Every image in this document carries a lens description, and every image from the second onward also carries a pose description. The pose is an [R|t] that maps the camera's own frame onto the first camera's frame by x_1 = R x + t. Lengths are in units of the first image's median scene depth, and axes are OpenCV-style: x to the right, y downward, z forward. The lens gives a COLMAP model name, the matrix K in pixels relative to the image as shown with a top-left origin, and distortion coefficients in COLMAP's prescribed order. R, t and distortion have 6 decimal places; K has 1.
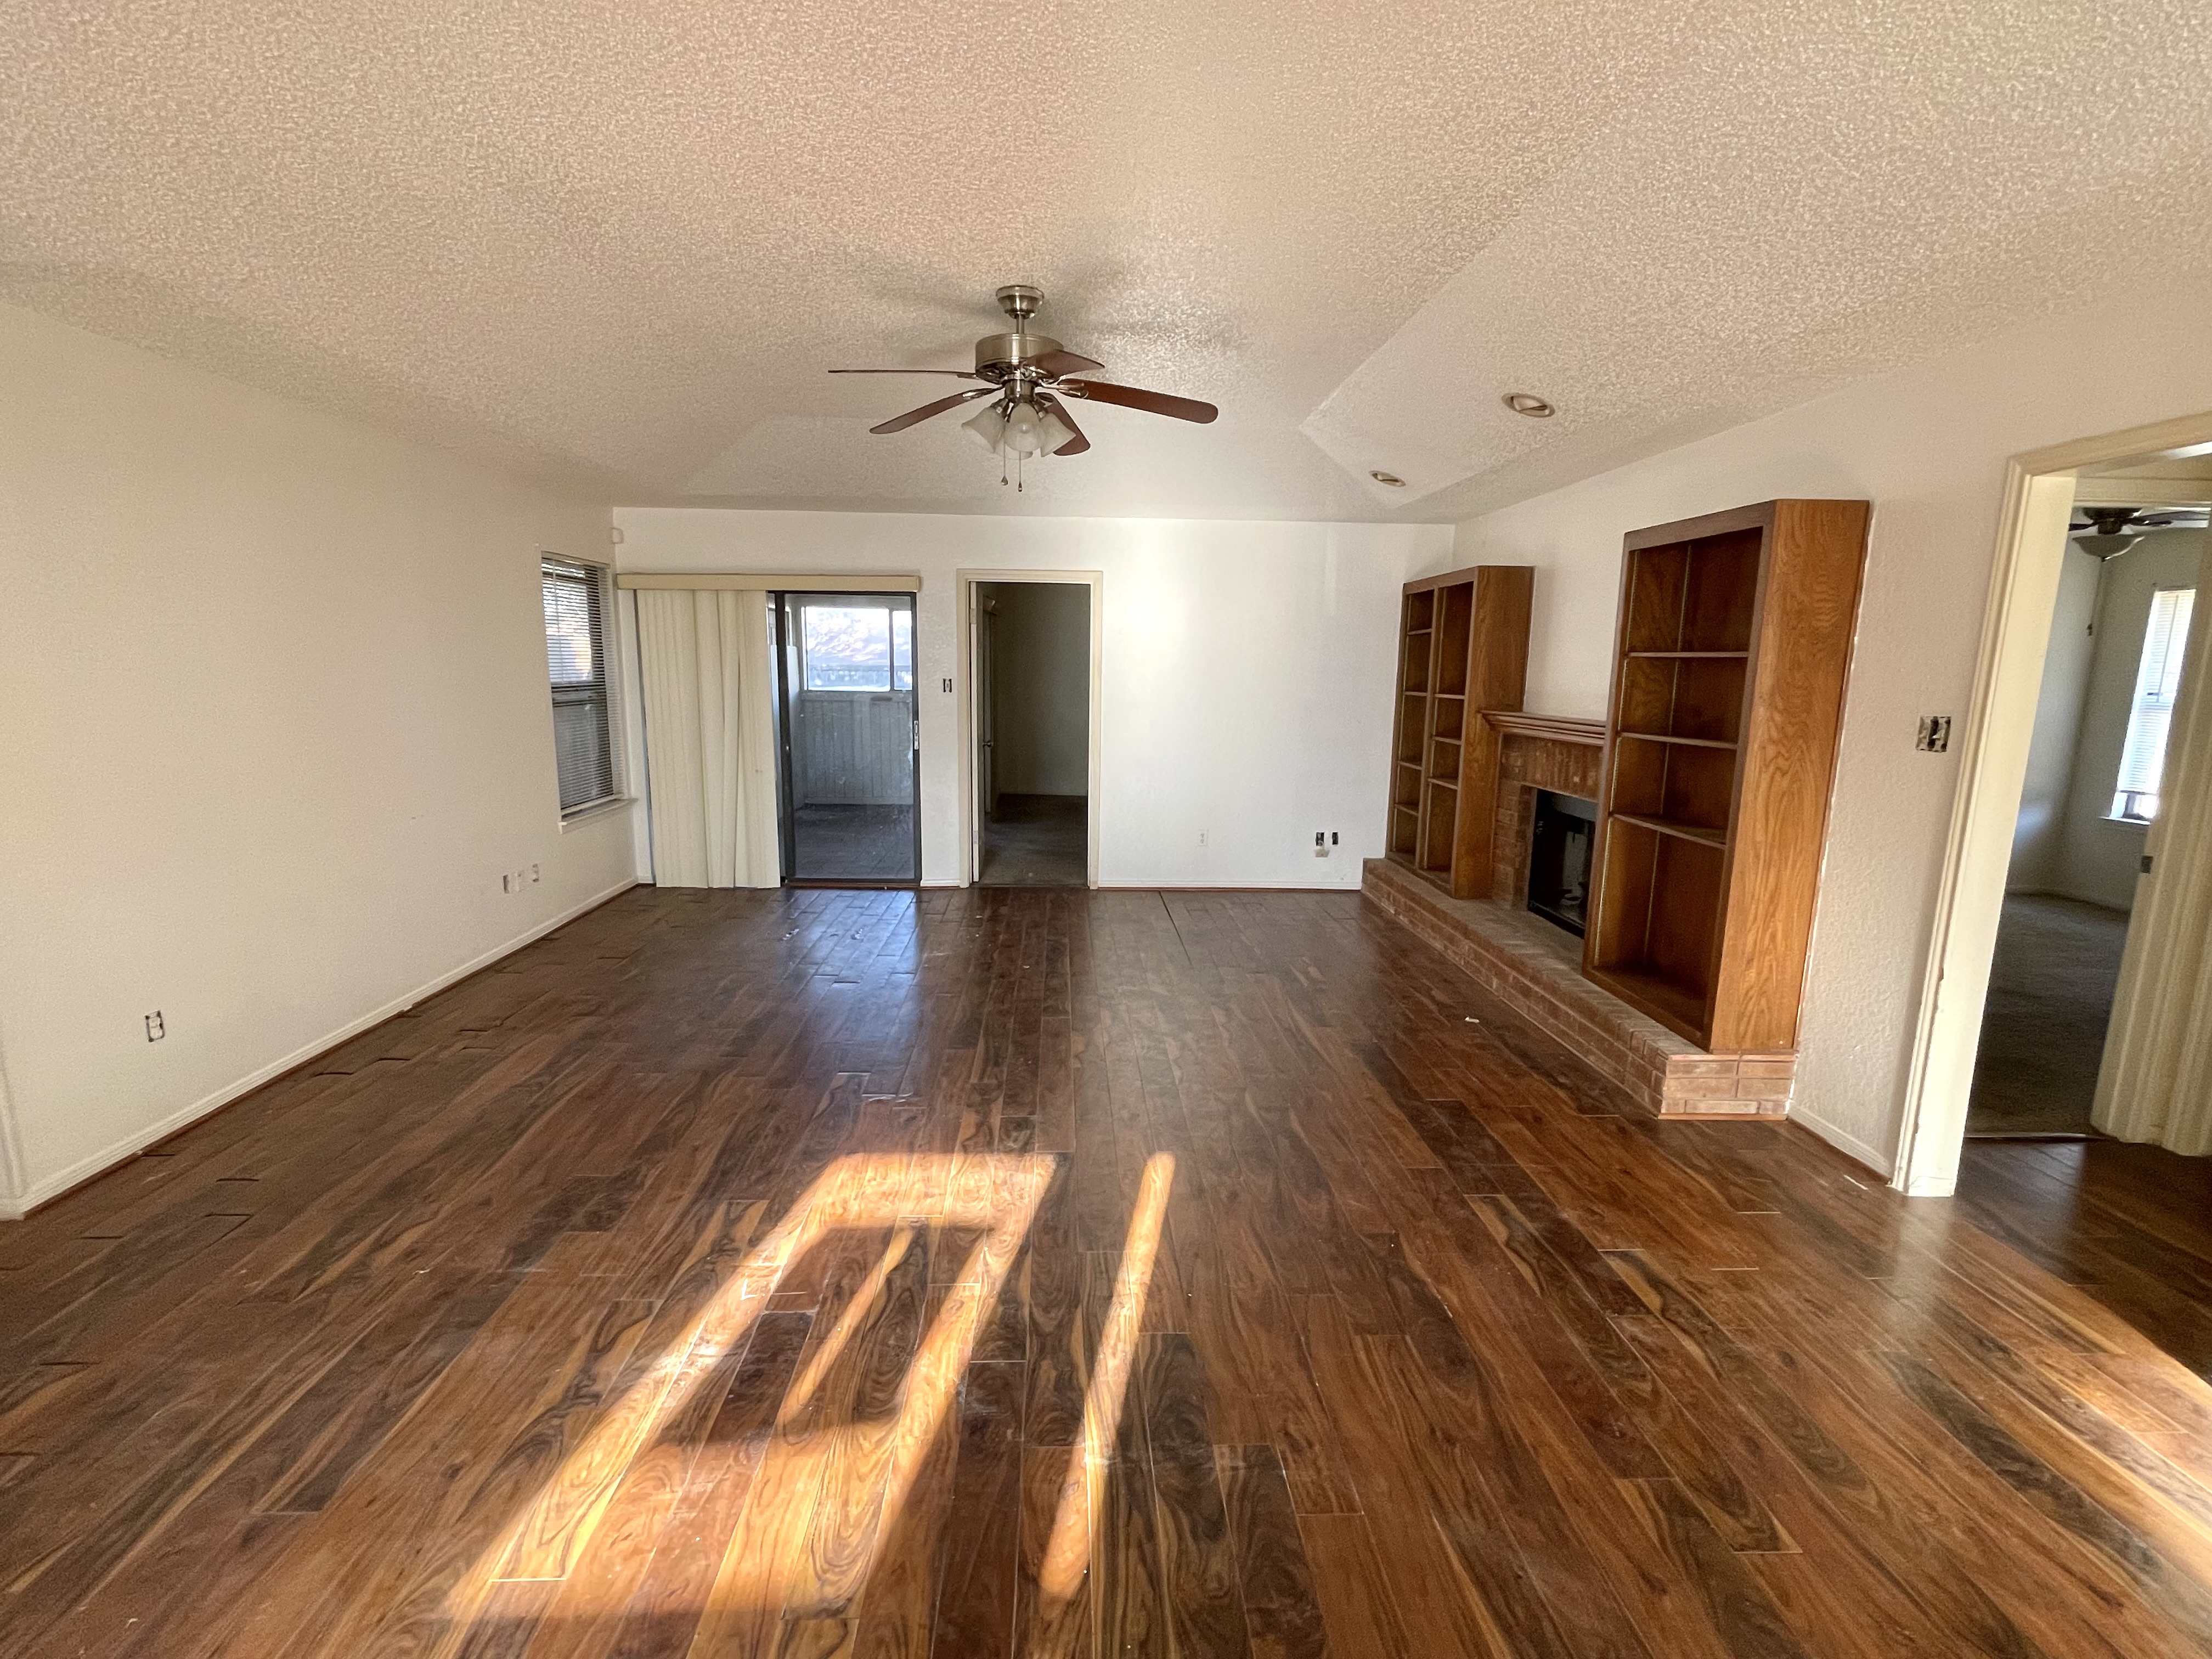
lens RADIAL K [[1019.1, 0, 1093.2], [0, 1019.1, 838.3], [0, 0, 1]] dist [-0.002132, -0.000050]
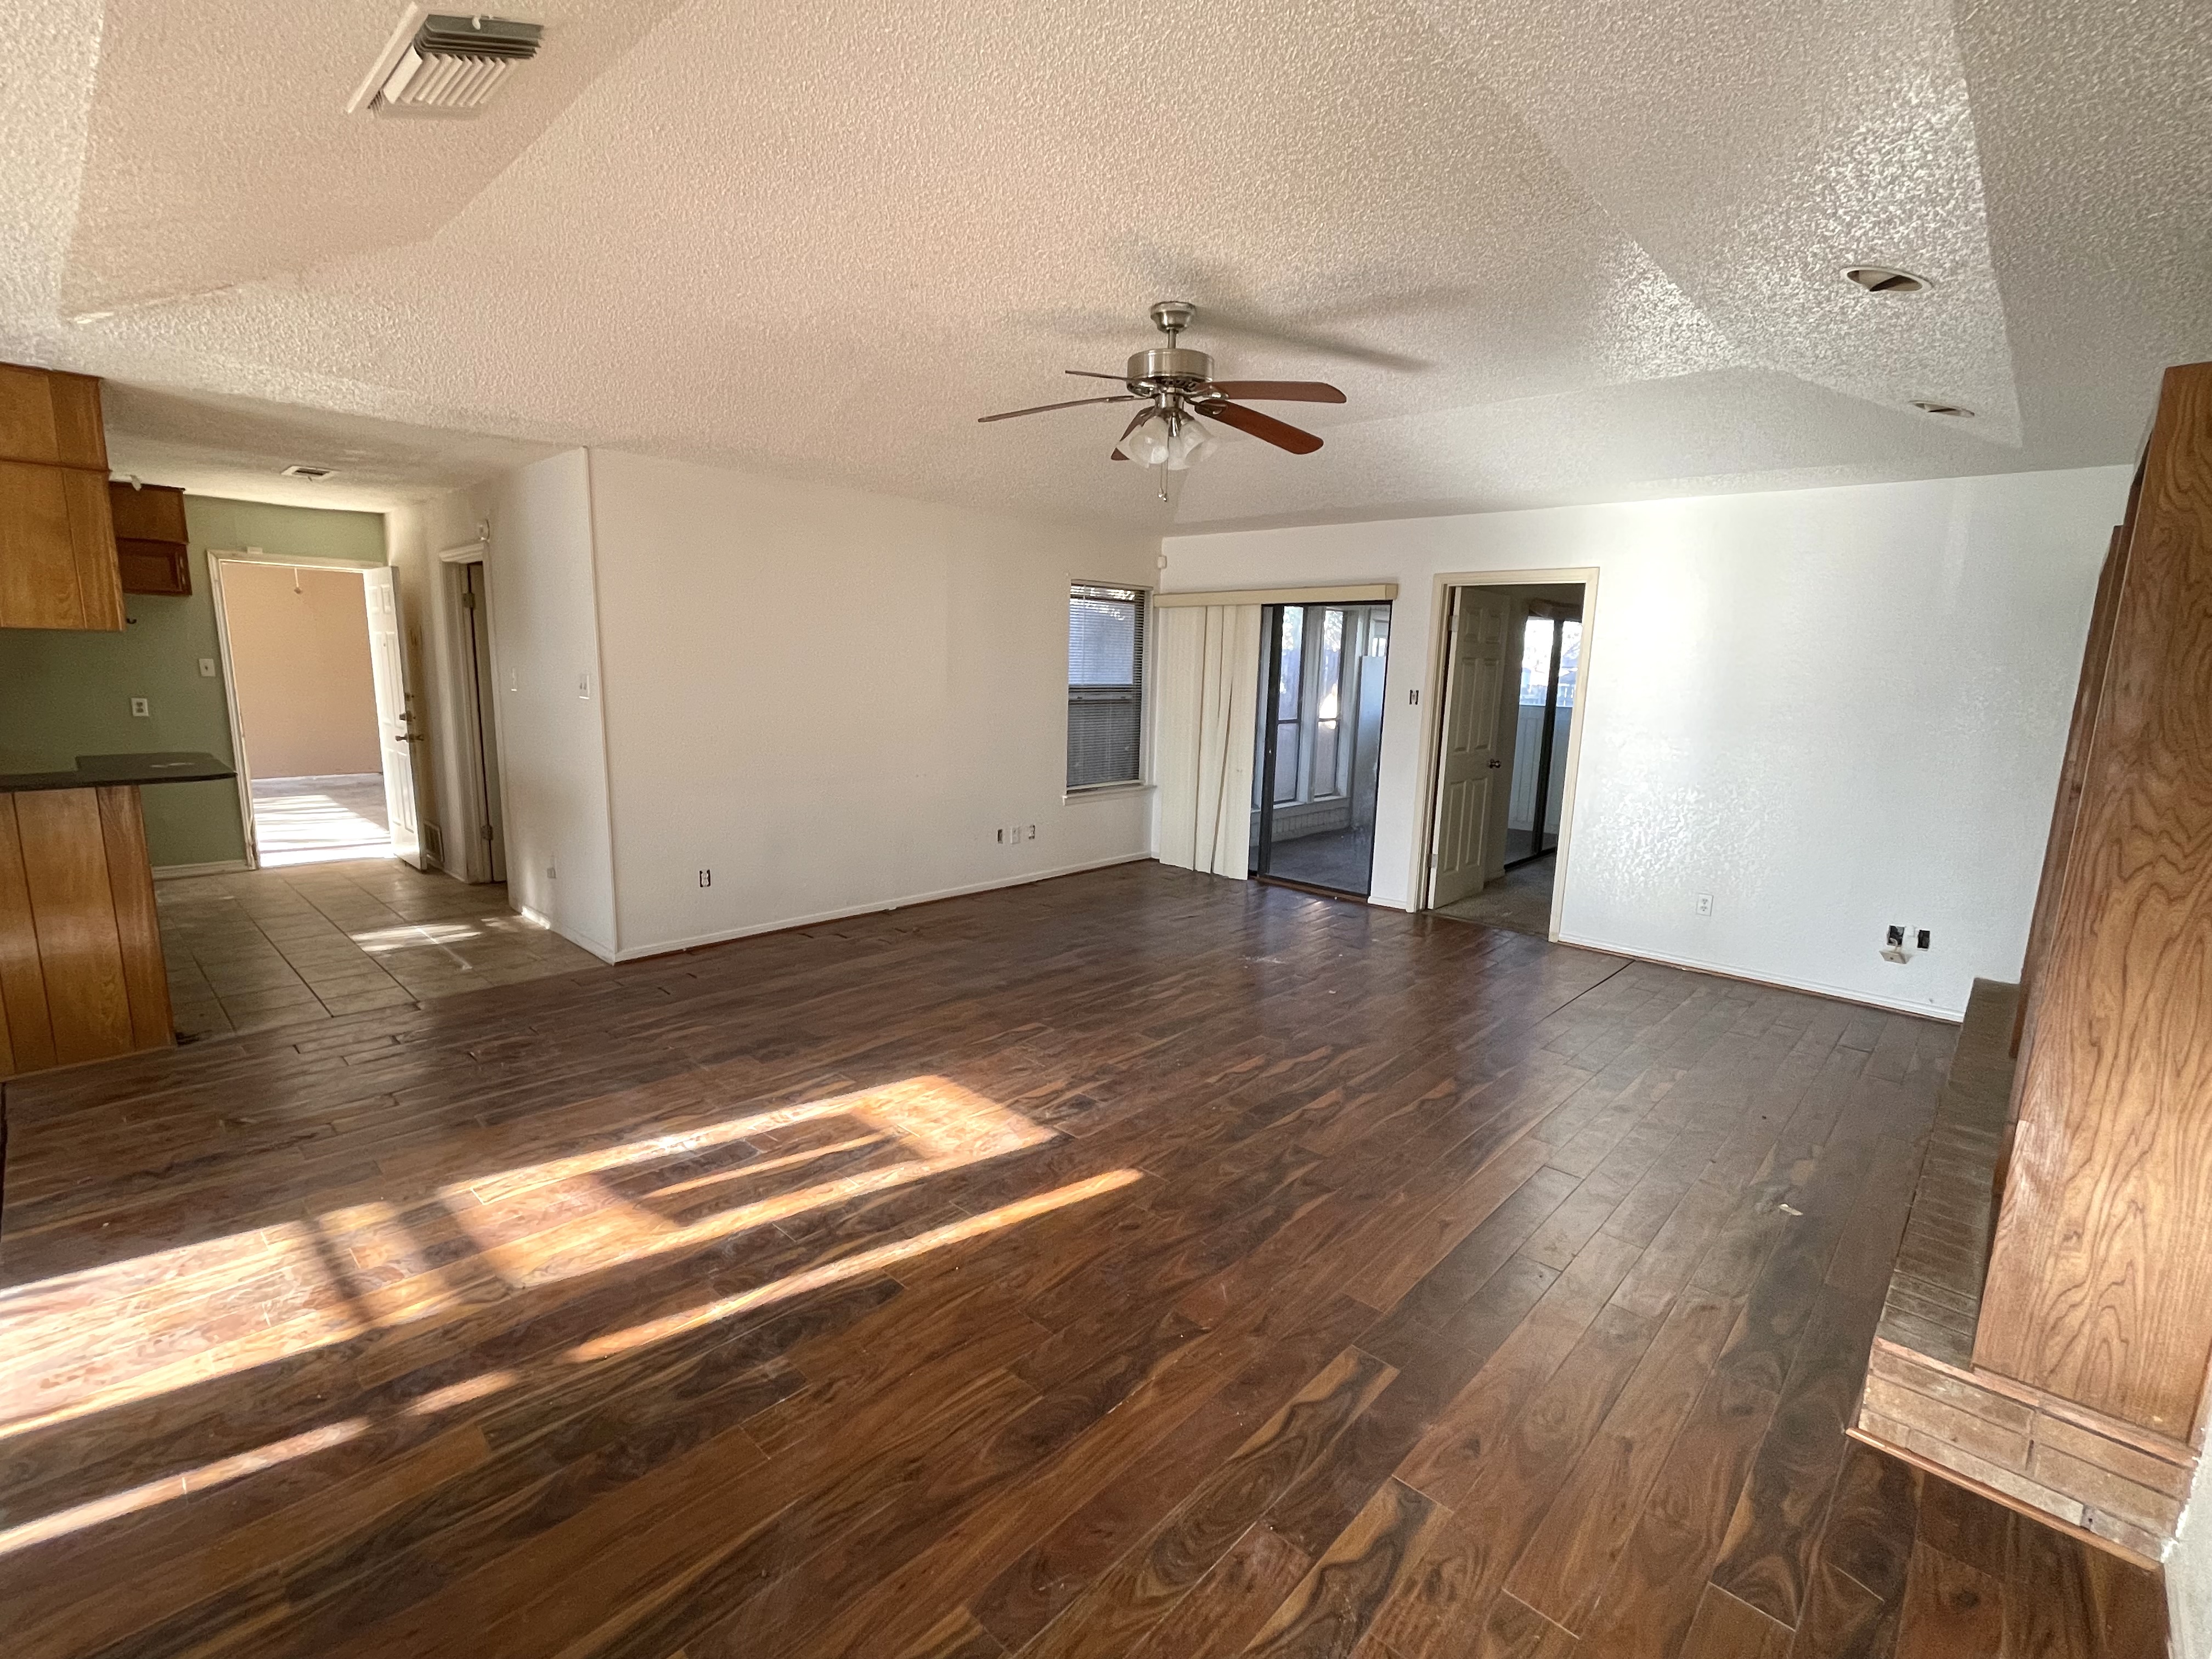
lens RADIAL K [[1019.1, 0, 1093.2], [0, 1019.1, 838.3], [0, 0, 1]] dist [-0.002132, -0.000050]
pose [[0.696927, 0.129670, -0.705322, 0.668220], [-0.139389, 0.989253, 0.044139, -0.040490], [0.703465, 0.067553, 0.707512, 0.253652]]
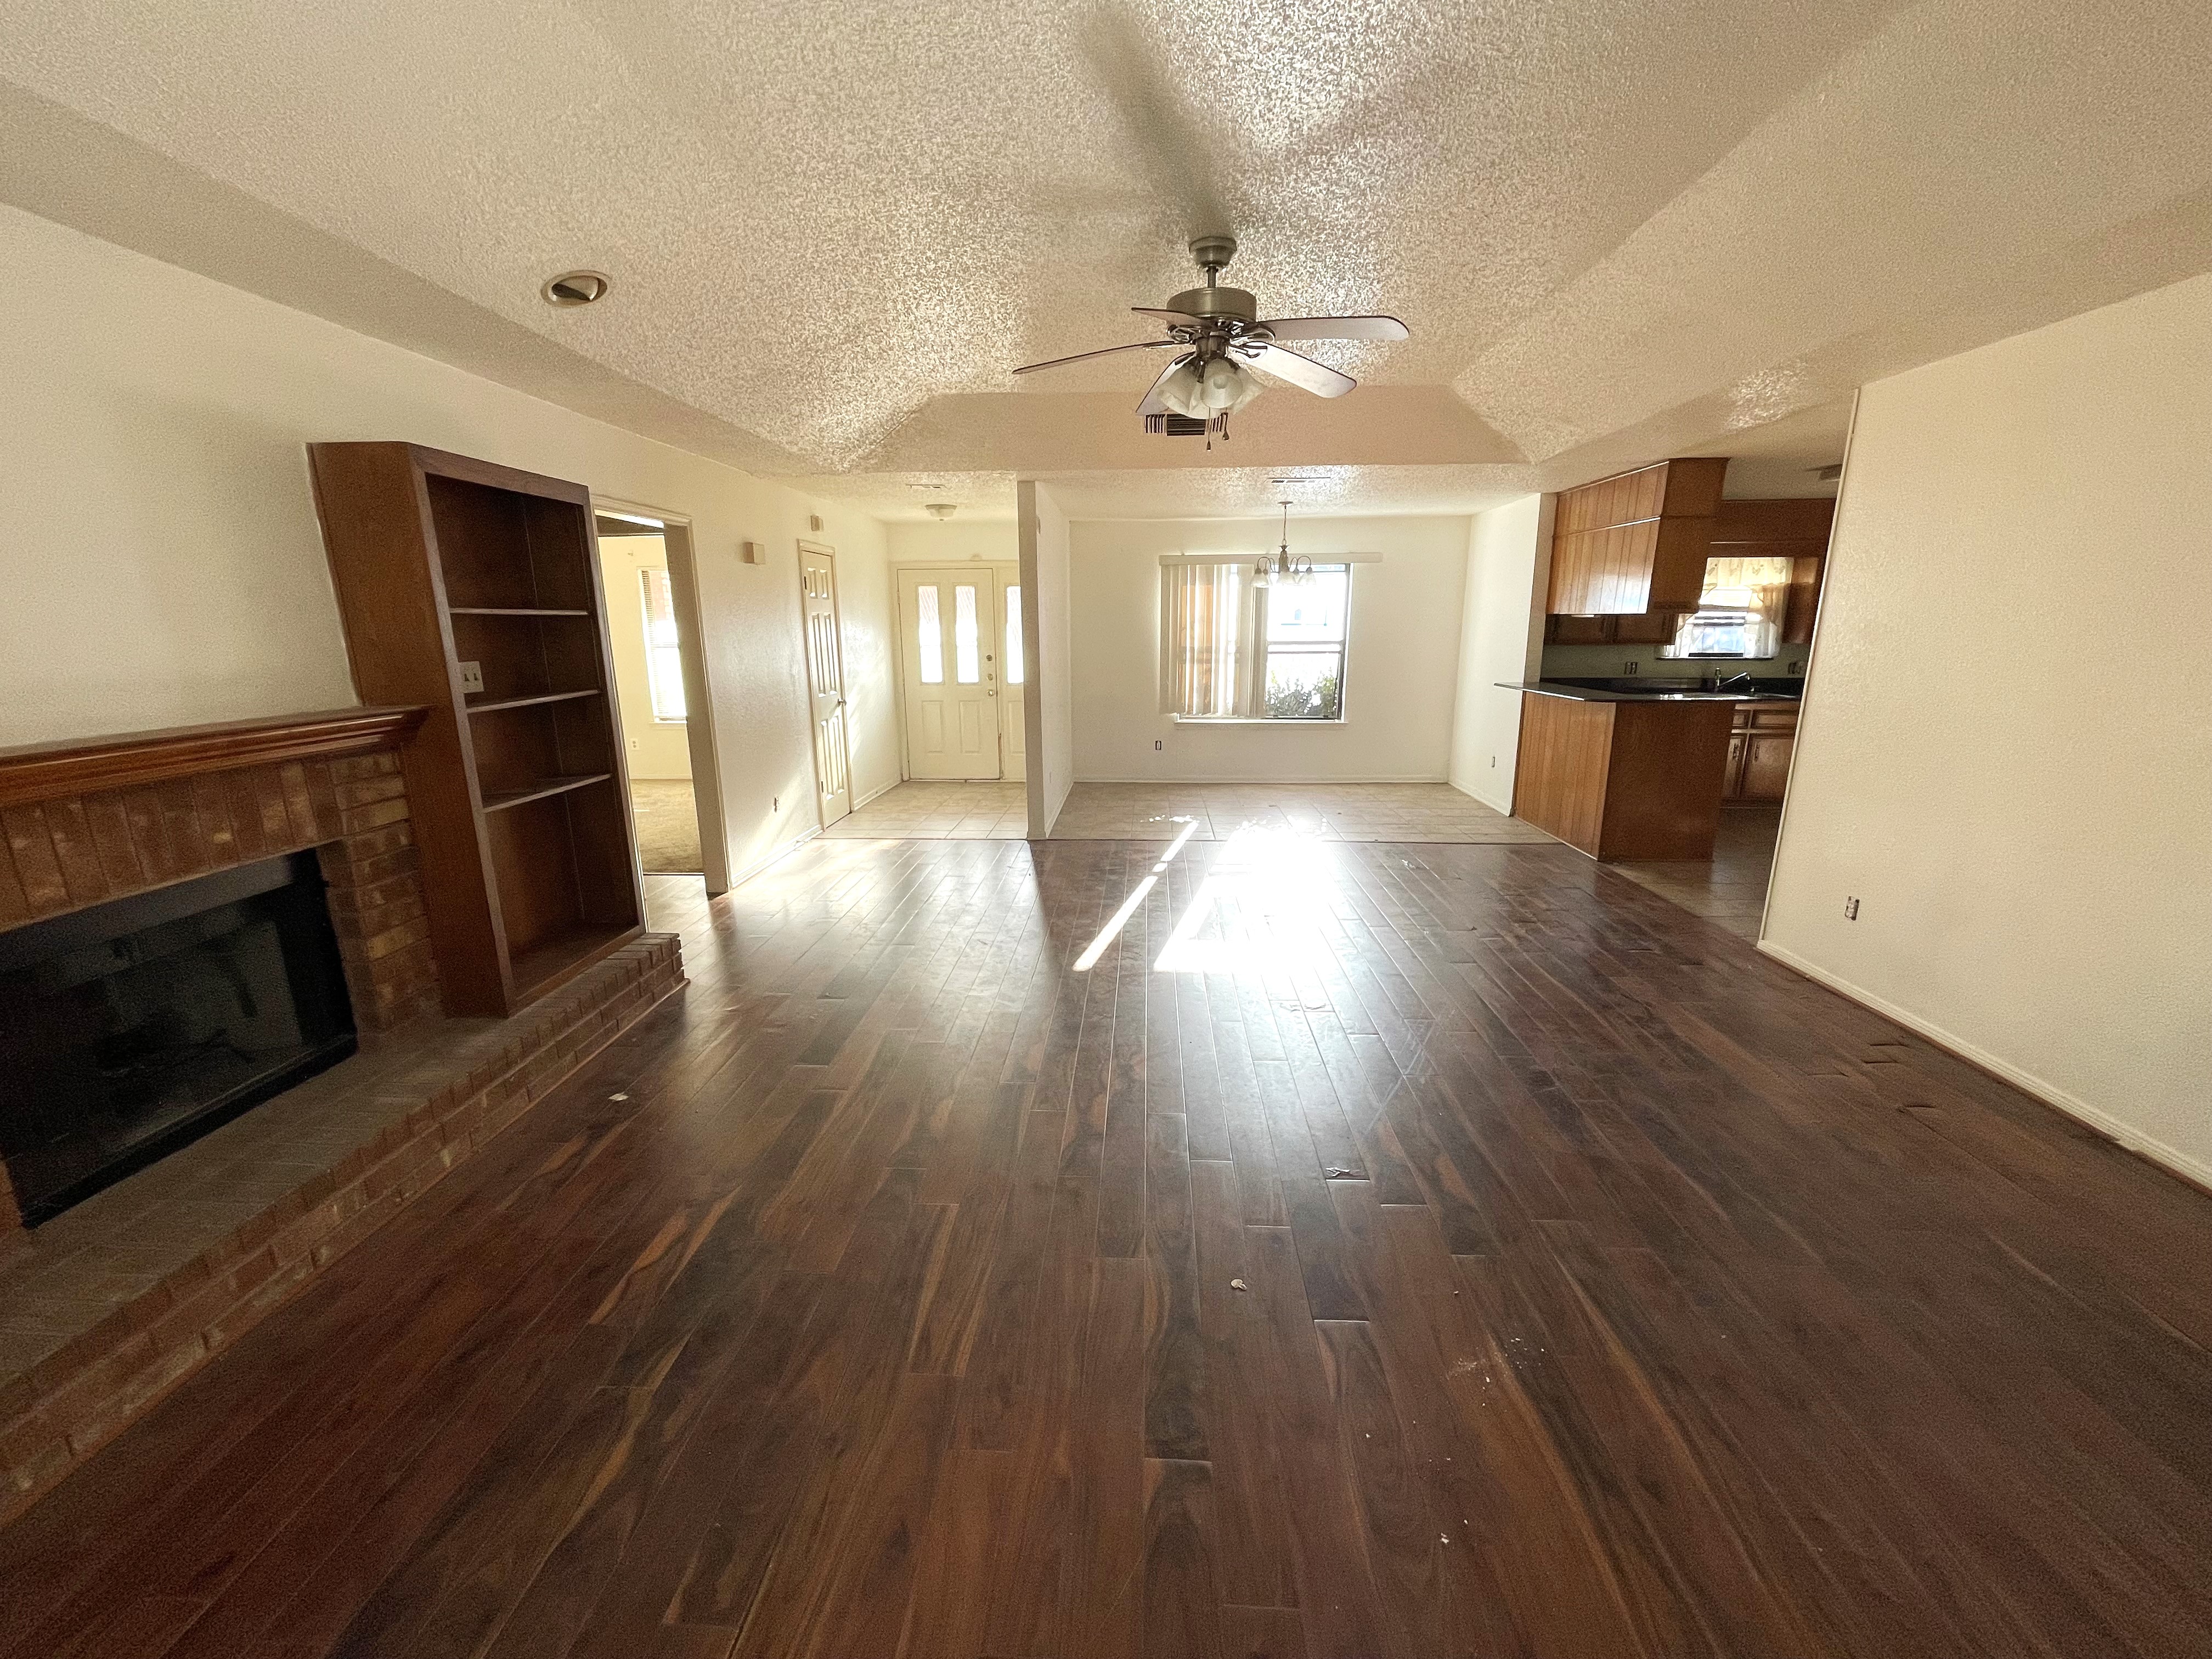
lens RADIAL K [[892.1, 0, 1106.0], [0, 892.1, 829.5], [0, 0, 1]] dist [-0.000389, 0.000068]
pose [[-0.996833, -0.024386, 0.075687, -0.048165], [0.007509, 0.918694, 0.394898, -0.357263], [-0.079163, 0.394215, -0.915602, 2.024728]]
